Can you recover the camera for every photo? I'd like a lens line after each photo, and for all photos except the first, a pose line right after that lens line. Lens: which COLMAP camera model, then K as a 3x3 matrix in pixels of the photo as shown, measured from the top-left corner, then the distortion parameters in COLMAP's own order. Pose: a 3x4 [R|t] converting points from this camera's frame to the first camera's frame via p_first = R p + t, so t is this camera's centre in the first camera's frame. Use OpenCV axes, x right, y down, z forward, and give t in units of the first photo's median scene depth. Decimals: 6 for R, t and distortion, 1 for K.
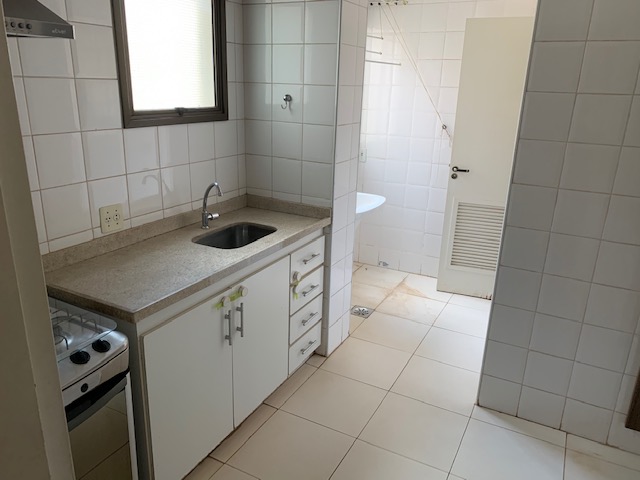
lens RADIAL K [[490.4, 0, 305.5], [0, 490.4, 246.0], [0, 0, 1]] dist [0.006668, -0.003066]
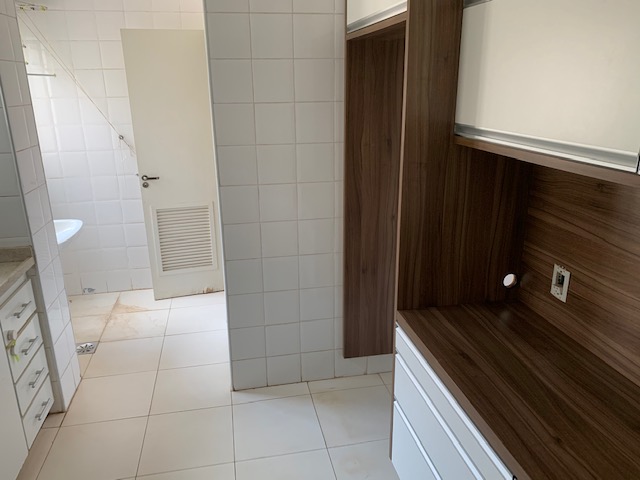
lens RADIAL K [[493.1, 0, 320.0], [0, 493.1, 240.0], [0, 0, 1]] dist [0.005484, -0.005232]
pose [[0.758828, -0.229517, 0.609509, -0.073237], [0.236184, 0.969119, 0.070888, -0.023818], [-0.606957, 0.090165, 0.789603, 0.002311]]
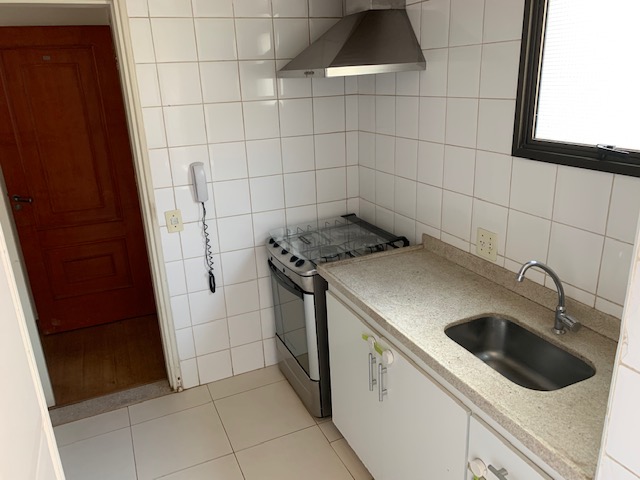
lens RADIAL K [[493.1, 0, 320.0], [0, 493.1, 240.0], [0, 0, 1]] dist [0.005484, -0.005232]
pose [[-0.594607, 0.253913, -0.762870, 0.396693], [-0.231671, 0.854475, 0.464975, -0.329742], [0.769917, 0.453212, -0.449252, 0.900439]]
